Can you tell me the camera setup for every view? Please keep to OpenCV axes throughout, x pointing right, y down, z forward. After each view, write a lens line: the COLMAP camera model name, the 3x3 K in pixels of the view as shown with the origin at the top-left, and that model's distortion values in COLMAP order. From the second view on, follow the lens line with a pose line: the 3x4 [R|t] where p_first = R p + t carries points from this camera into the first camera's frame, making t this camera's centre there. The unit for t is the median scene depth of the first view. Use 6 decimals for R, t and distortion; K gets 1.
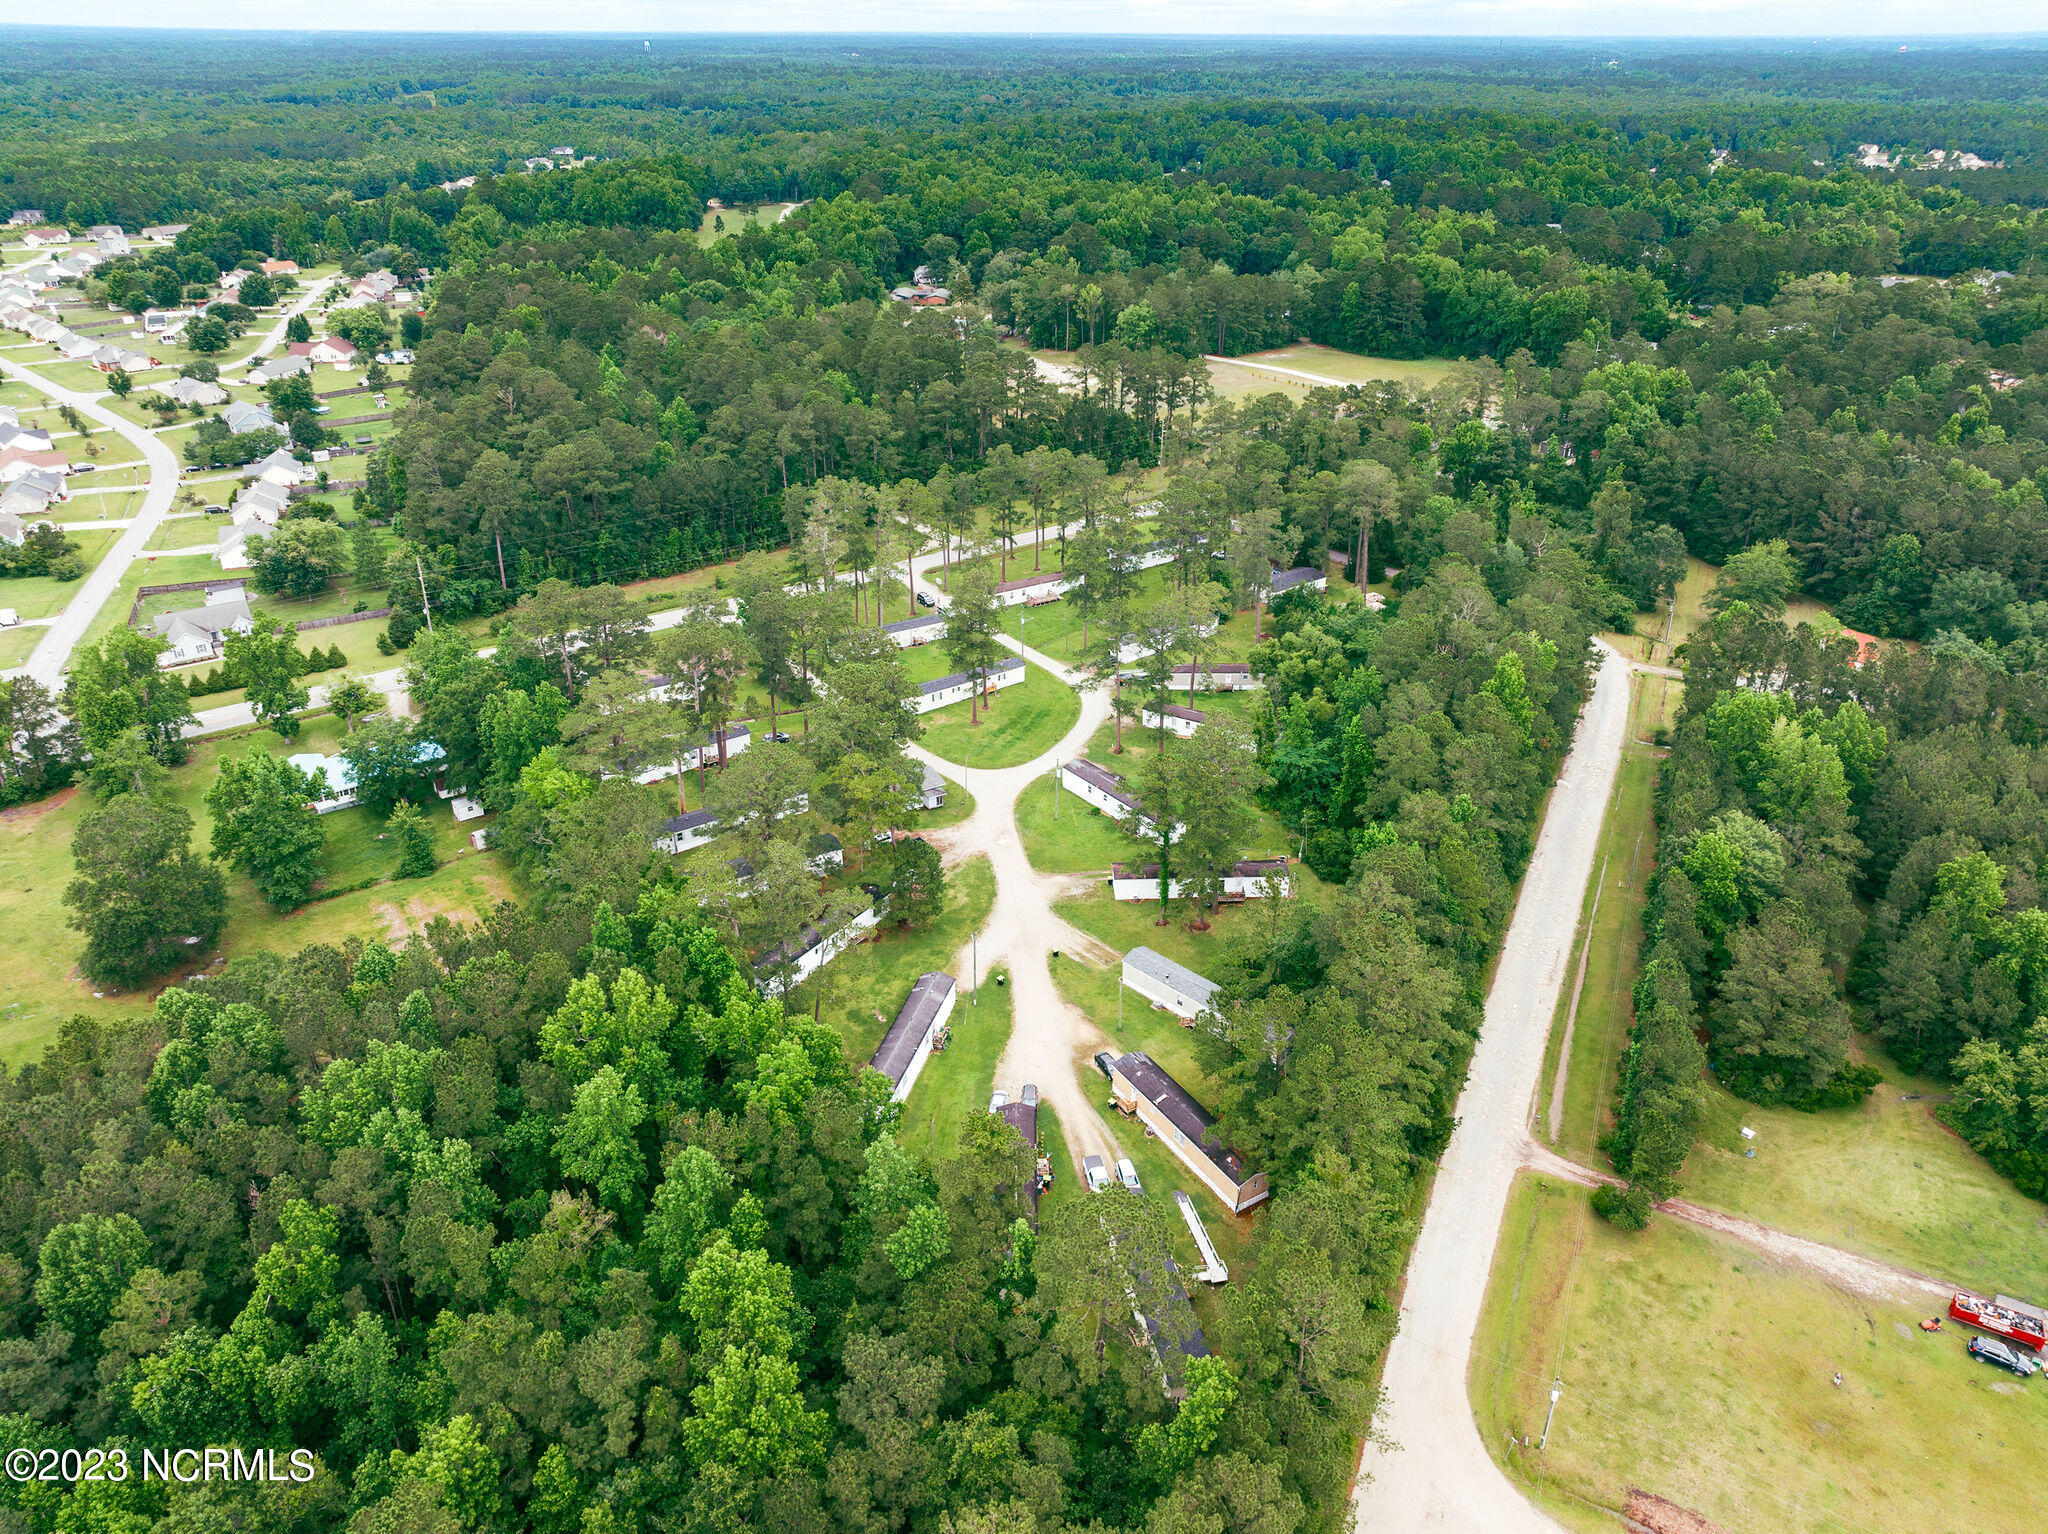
lens RADIAL K [[1425.0, 0, 1035.7], [0, 1425.0, 781.7], [0, 0, 1]] dist [-0.016546, 0.024944]
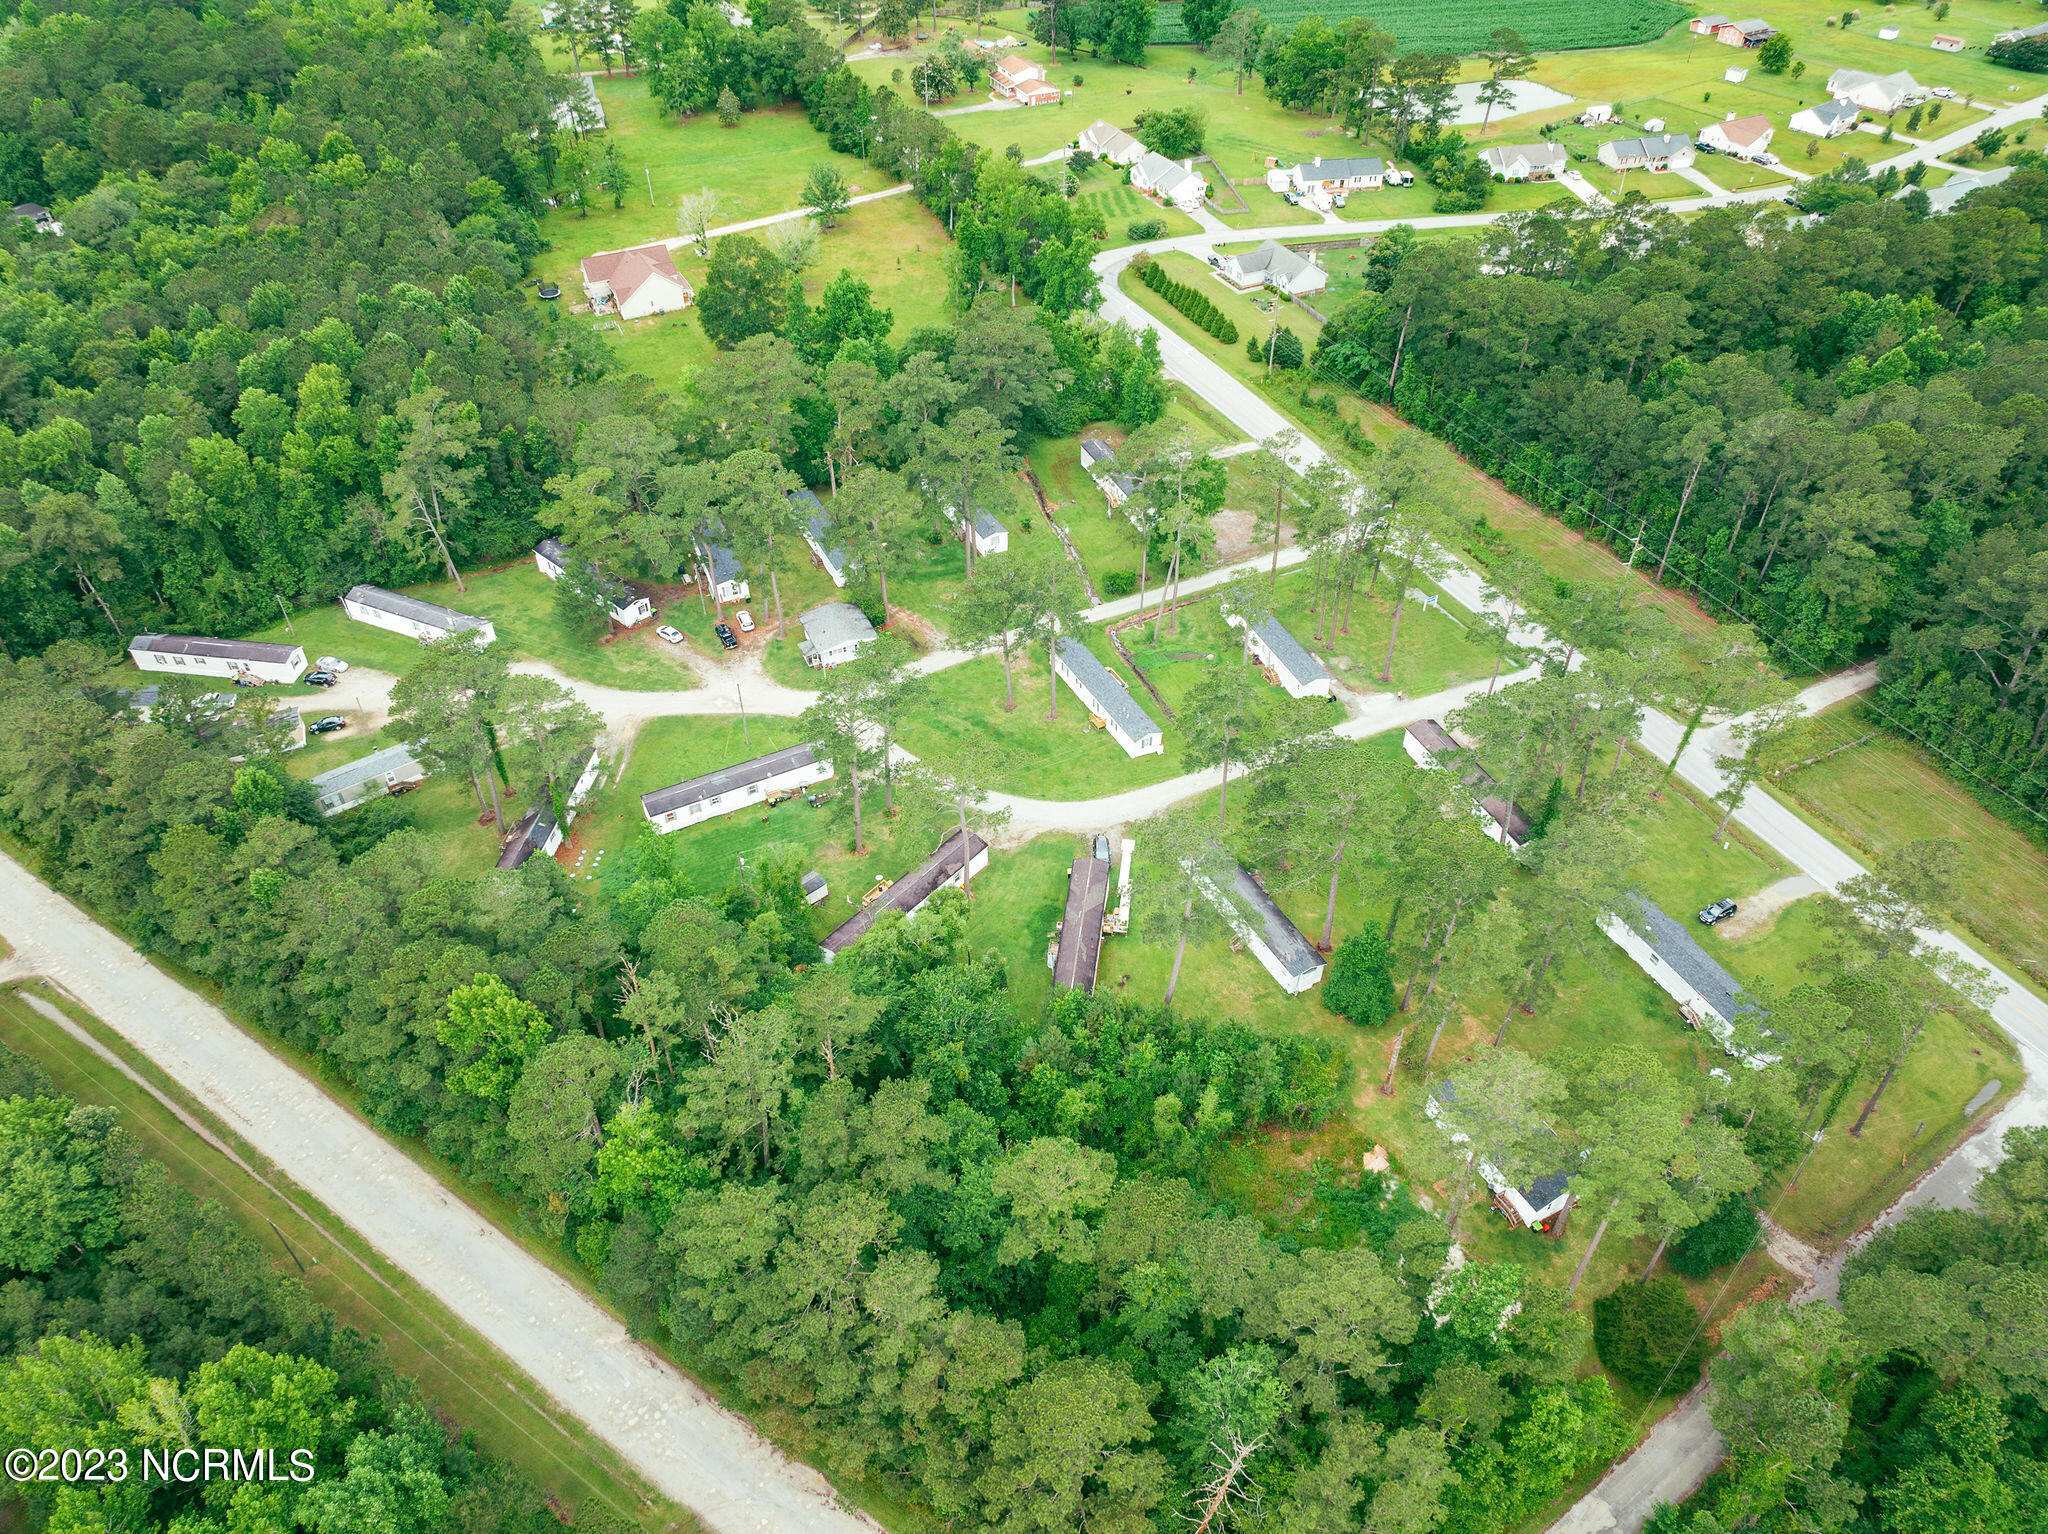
lens RADIAL K [[1425.0, 0, 1028.8], [0, 1425.0, 768.2], [0, 0, 1]] dist [-0.016546, 0.024944]
pose [[-0.163788, 0.649542, -0.742474, 0.790467], [-0.458948, 0.616055, 0.640189, -0.739850], [0.873235, 0.445613, 0.197204, 1.189389]]
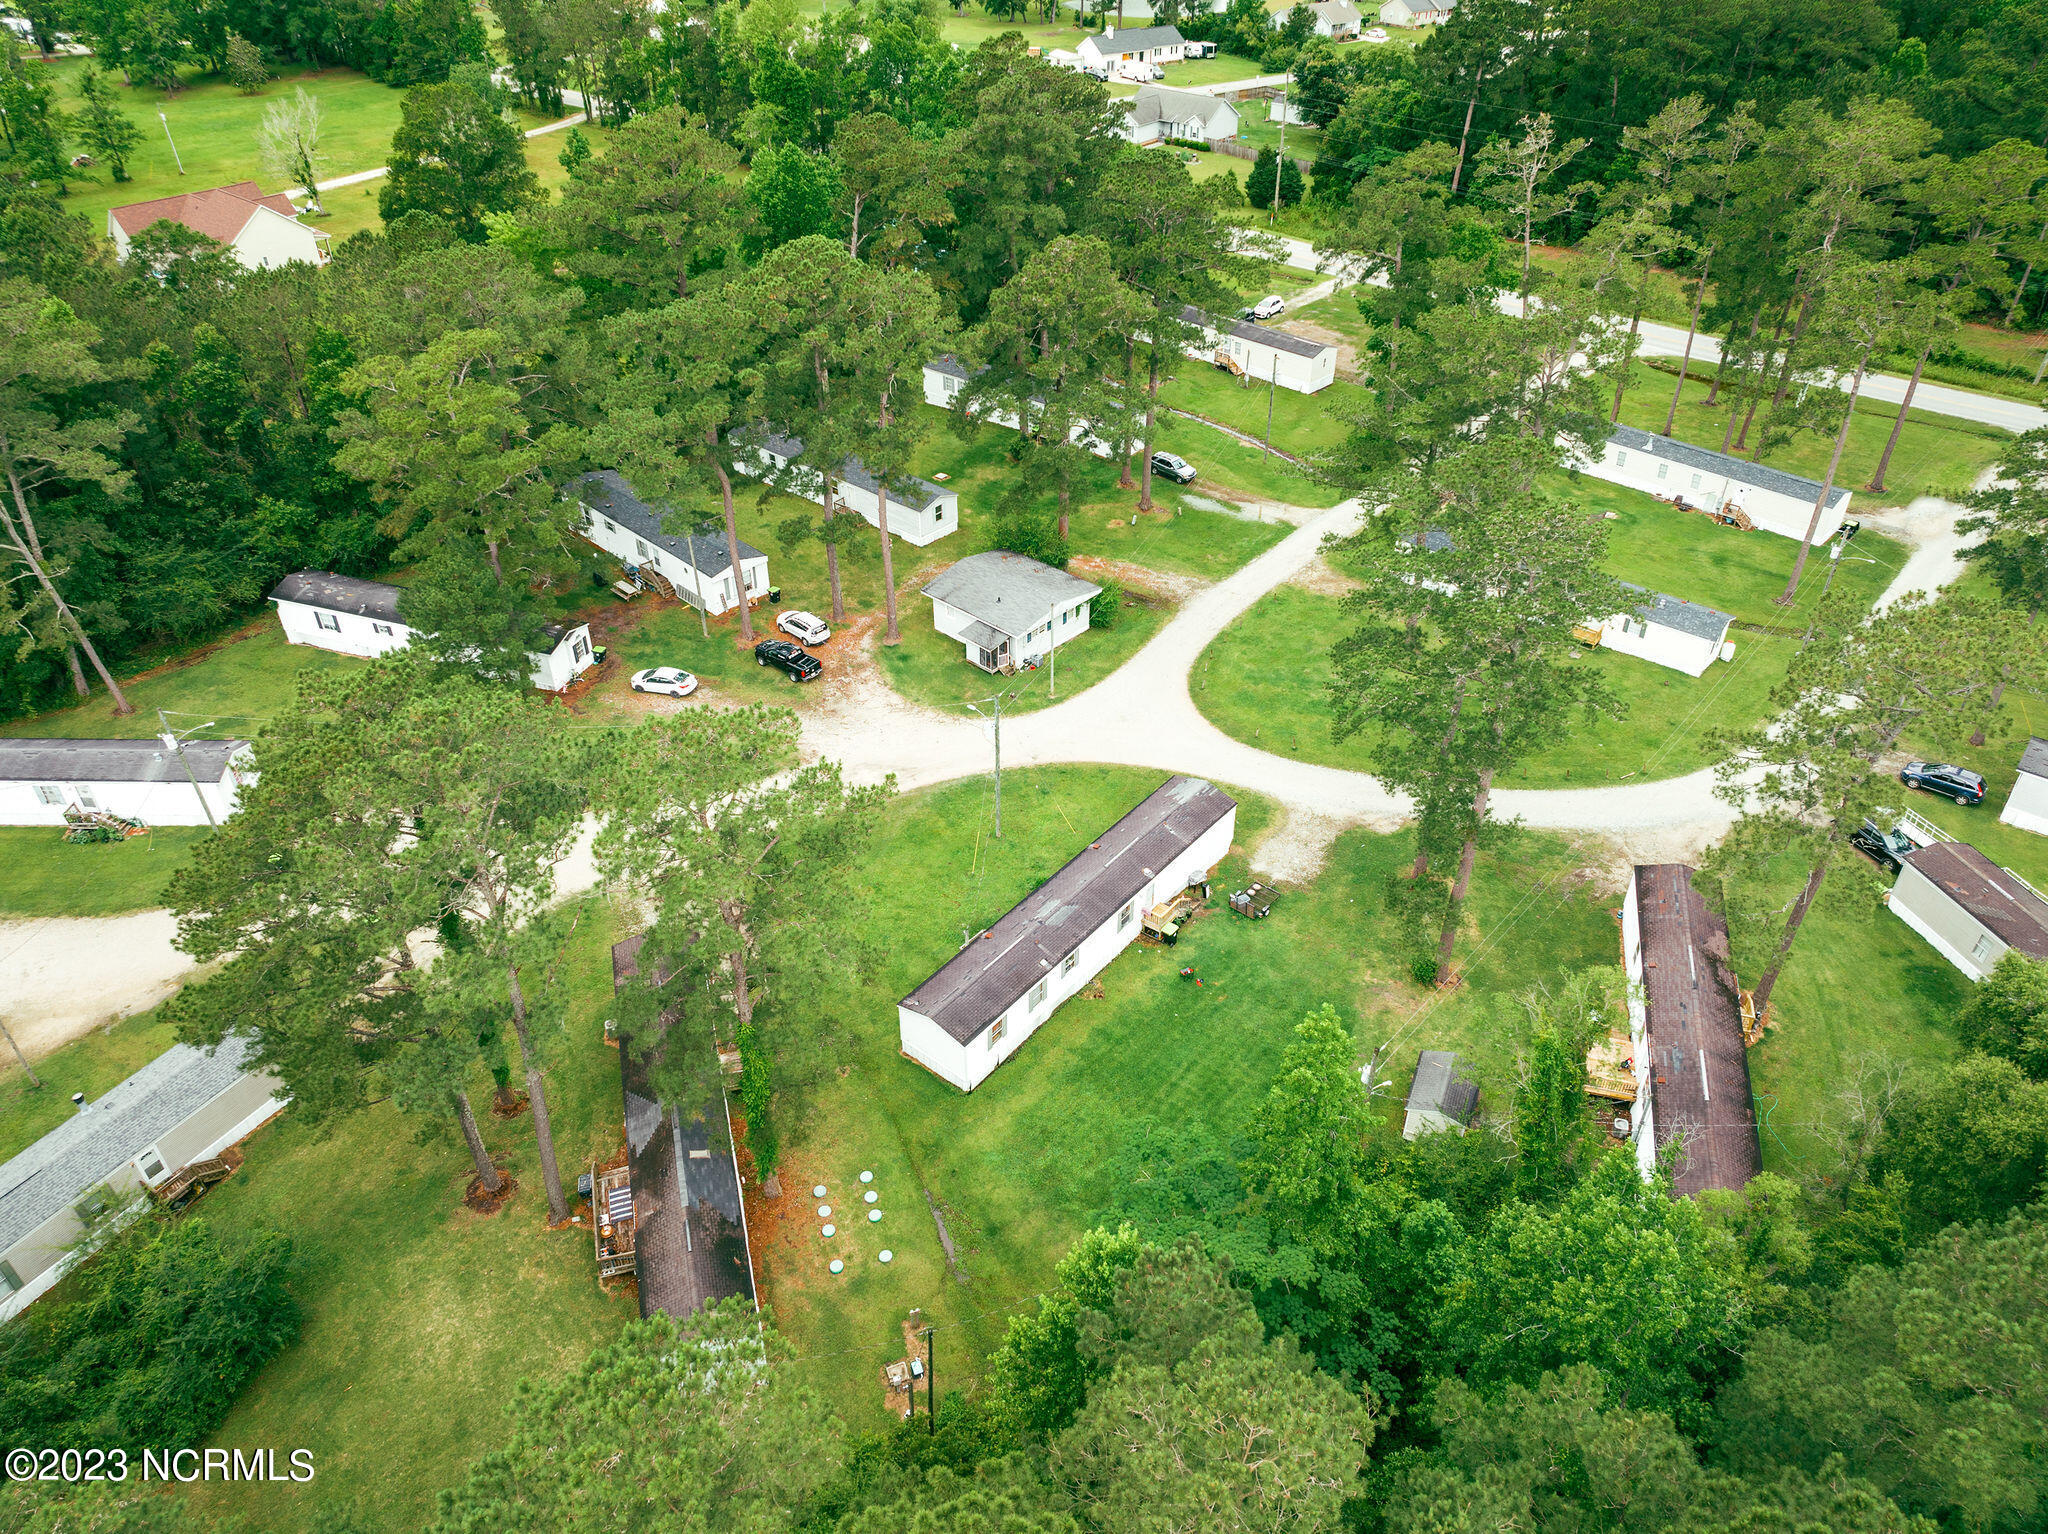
lens RADIAL K [[1425.0, 0, 1025.8], [0, 1425.0, 772.9], [0, 0, 1]] dist [-0.016546, 0.024944]
pose [[0.236746, 0.571148, -0.785965, 0.383481], [-0.447801, 0.782060, 0.433425, -0.195961], [0.862221, 0.249344, 0.440910, 0.999205]]
